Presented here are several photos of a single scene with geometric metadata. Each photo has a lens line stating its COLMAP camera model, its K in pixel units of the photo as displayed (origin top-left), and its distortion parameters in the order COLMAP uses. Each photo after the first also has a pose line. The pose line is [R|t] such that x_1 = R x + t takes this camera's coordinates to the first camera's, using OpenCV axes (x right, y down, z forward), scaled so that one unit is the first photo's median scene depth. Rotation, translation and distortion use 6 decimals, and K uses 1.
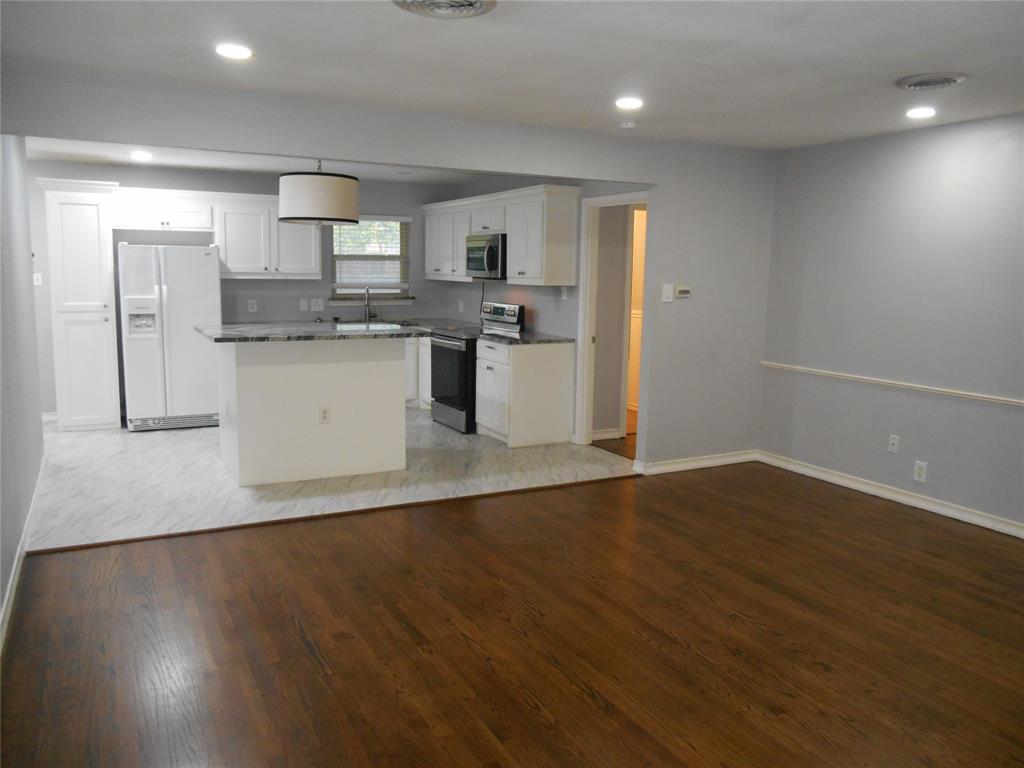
lens RADIAL K [[793.7, 0, 514.3], [0, 793.7, 383.0], [0, 0, 1]] dist [-0.031543, 0.010147]
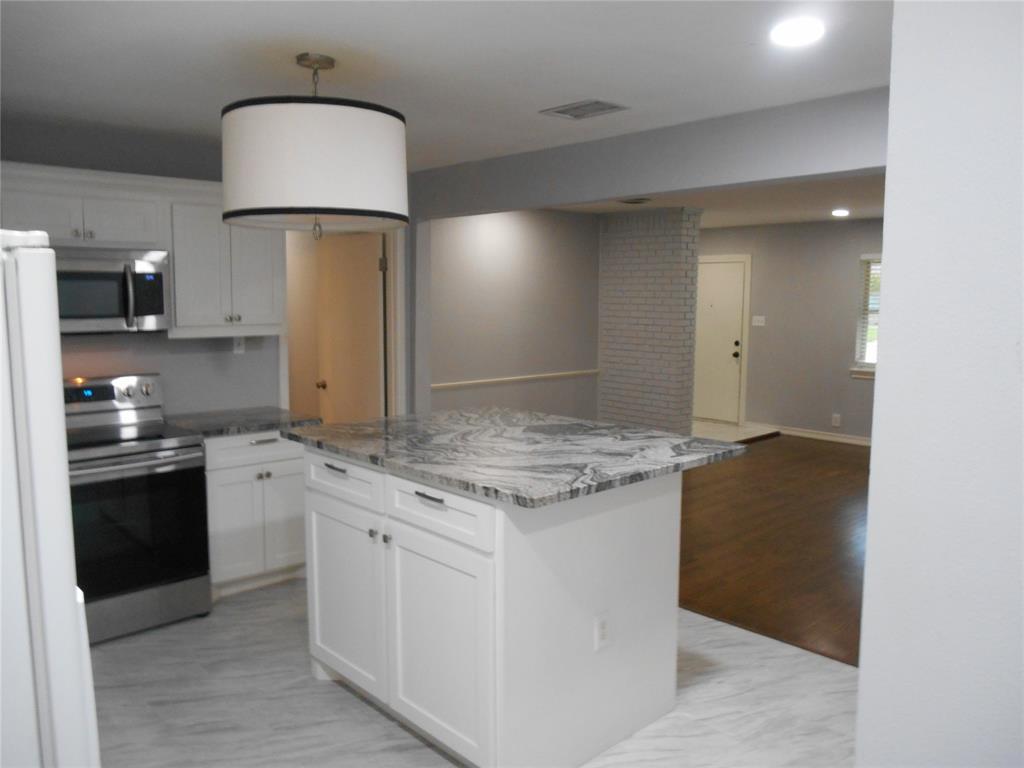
lens RADIAL K [[793.7, 0, 520.7], [0, 793.7, 380.3], [0, 0, 1]] dist [-0.031543, 0.010147]
pose [[-0.272756, -0.119274, 0.954661, -0.747030], [0.128776, 0.978830, 0.159086, -0.184101], [-0.953426, 0.166329, -0.251622, 1.087727]]
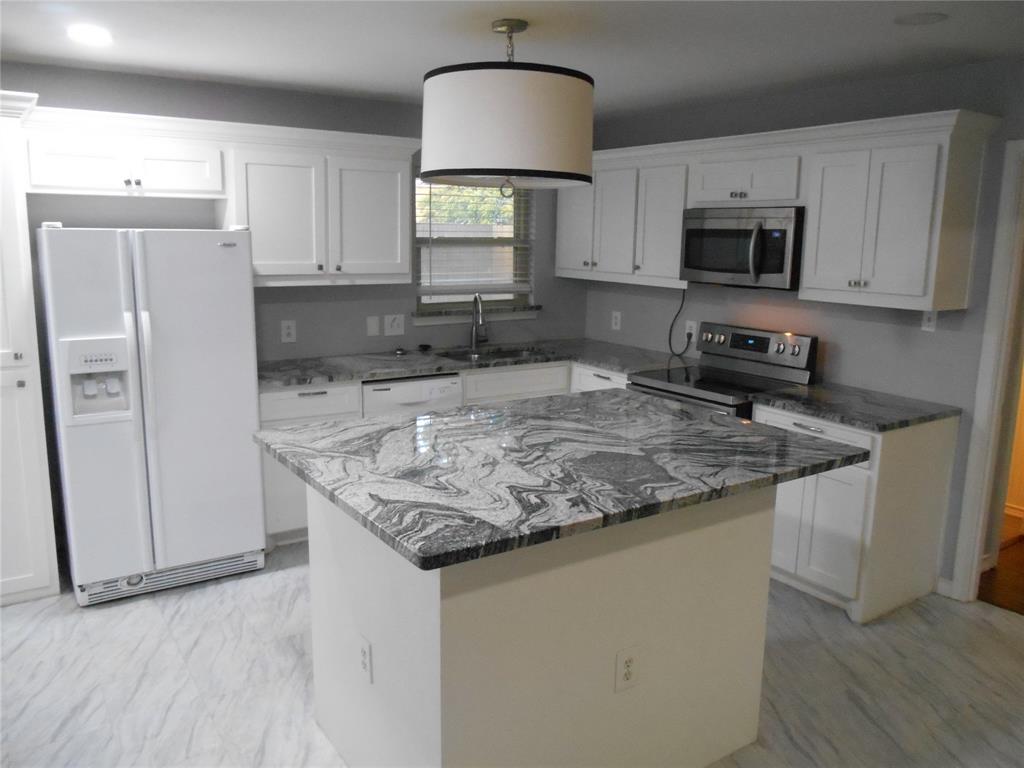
lens RADIAL K [[793.7, 0, 514.9], [0, 793.7, 382.1], [0, 0, 1]] dist [-0.031543, 0.010147]
pose [[0.994814, -0.019821, 0.099763, -0.309084], [0.015473, 0.998904, 0.044178, -0.113931], [-0.100530, -0.042405, 0.994030, 0.573628]]
